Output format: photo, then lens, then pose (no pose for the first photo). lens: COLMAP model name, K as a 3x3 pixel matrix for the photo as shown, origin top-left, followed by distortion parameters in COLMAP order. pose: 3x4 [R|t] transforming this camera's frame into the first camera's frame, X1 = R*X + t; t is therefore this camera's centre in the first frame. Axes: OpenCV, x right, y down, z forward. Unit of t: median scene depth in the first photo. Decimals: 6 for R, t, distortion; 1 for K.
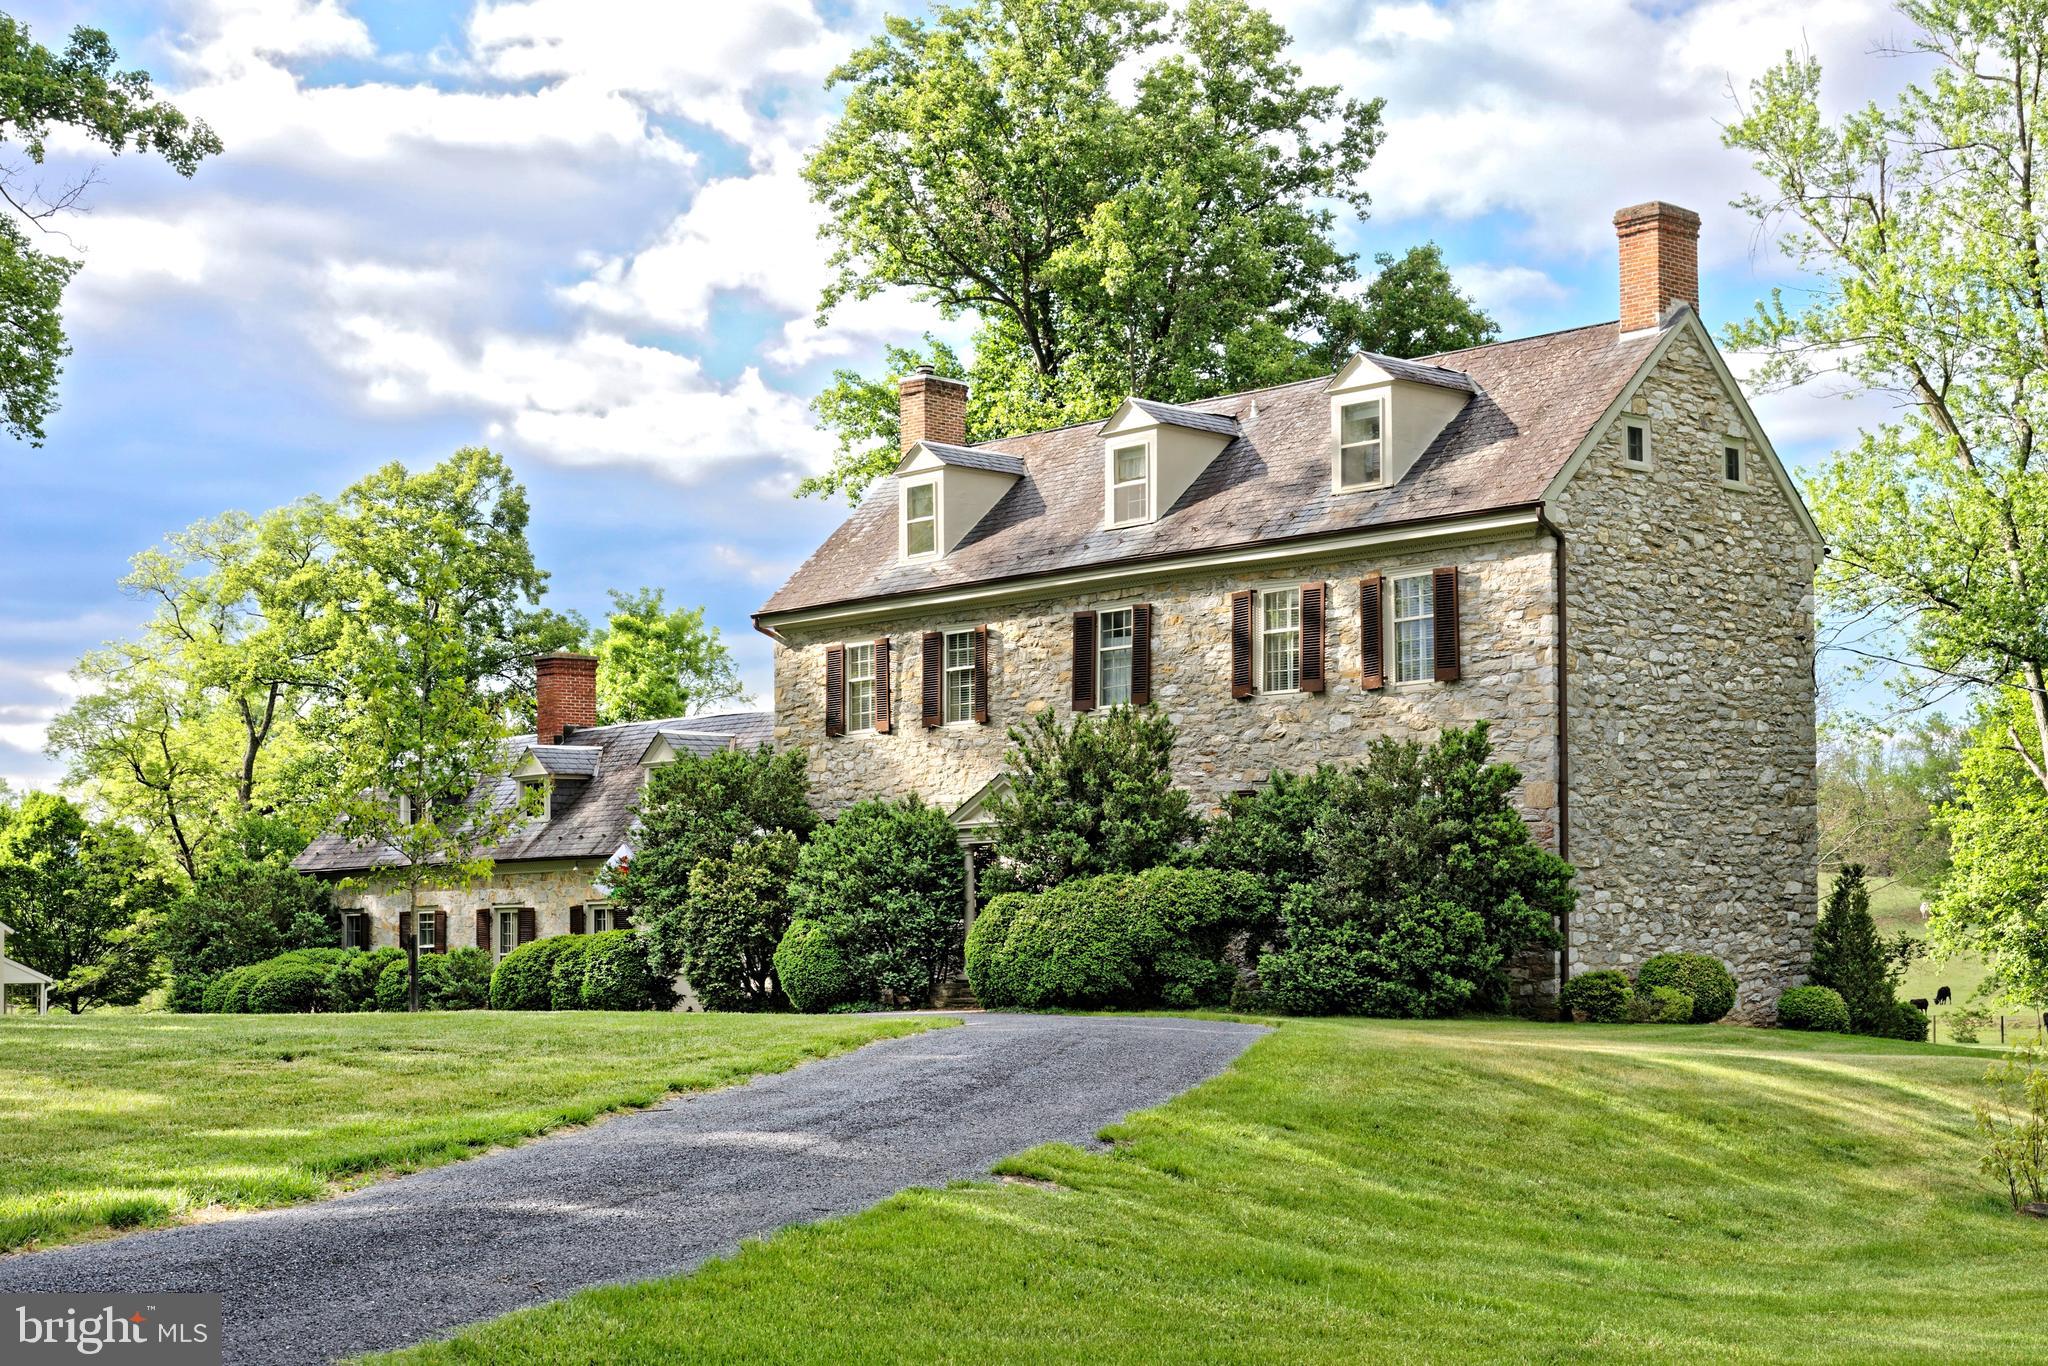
lens RADIAL K [[2713.4, 0, 1024.0], [0, 2713.4, 683.0], [0, 0, 1]] dist [0.017892, 0.054472]
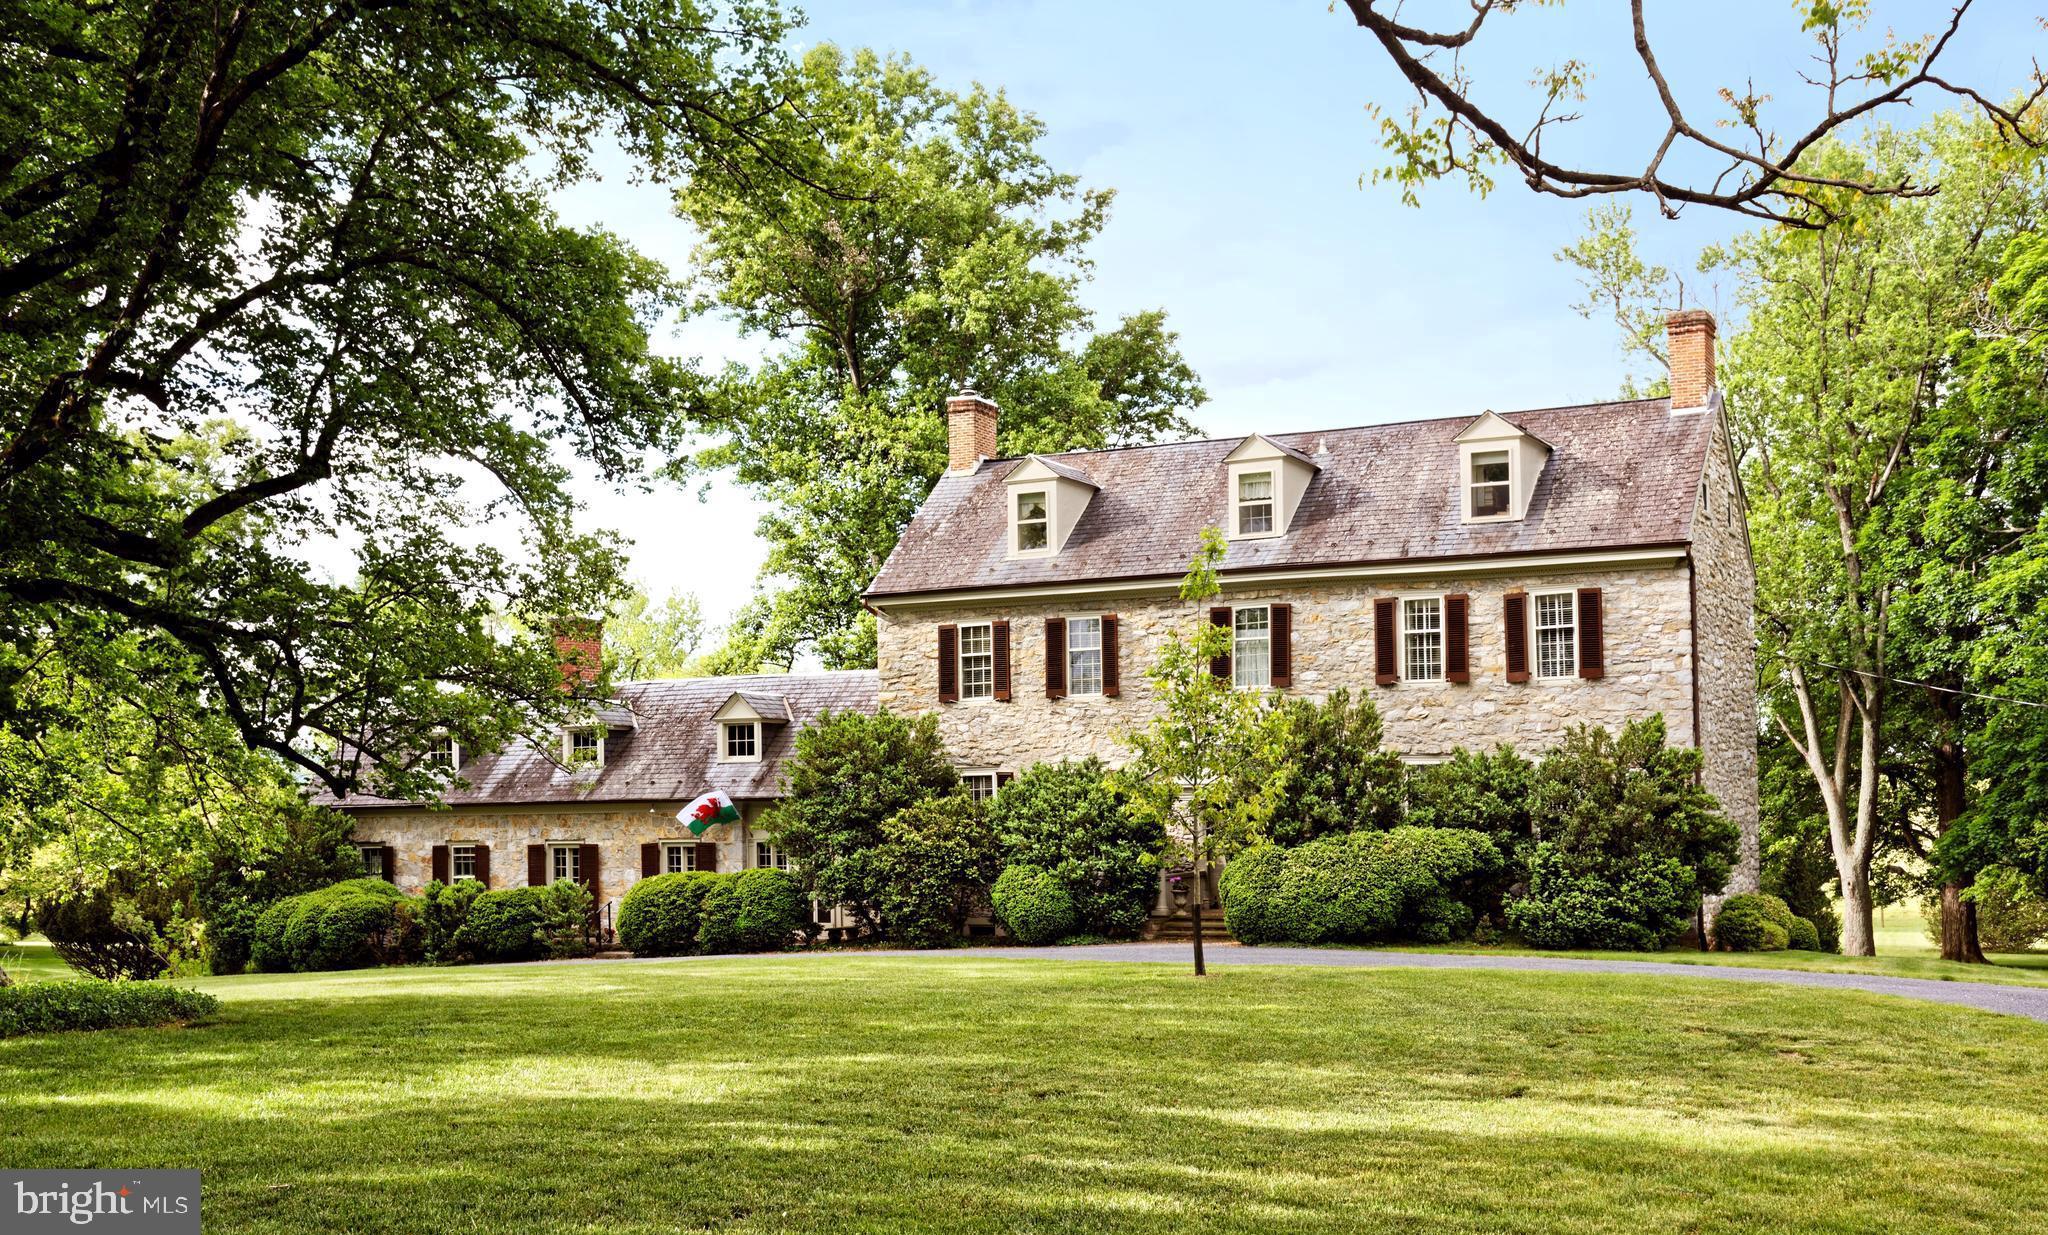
lens RADIAL K [[2176.1, 0, 1024.0], [0, 2176.1, 617.5], [0, 0, 1]] dist [0.009987, 0.004145]
pose [[0.950767, 0.033908, 0.308045, -0.376505], [-0.031859, 0.999424, -0.011680, -0.008088], [-0.308263, 0.001291, 0.951300, 0.111173]]
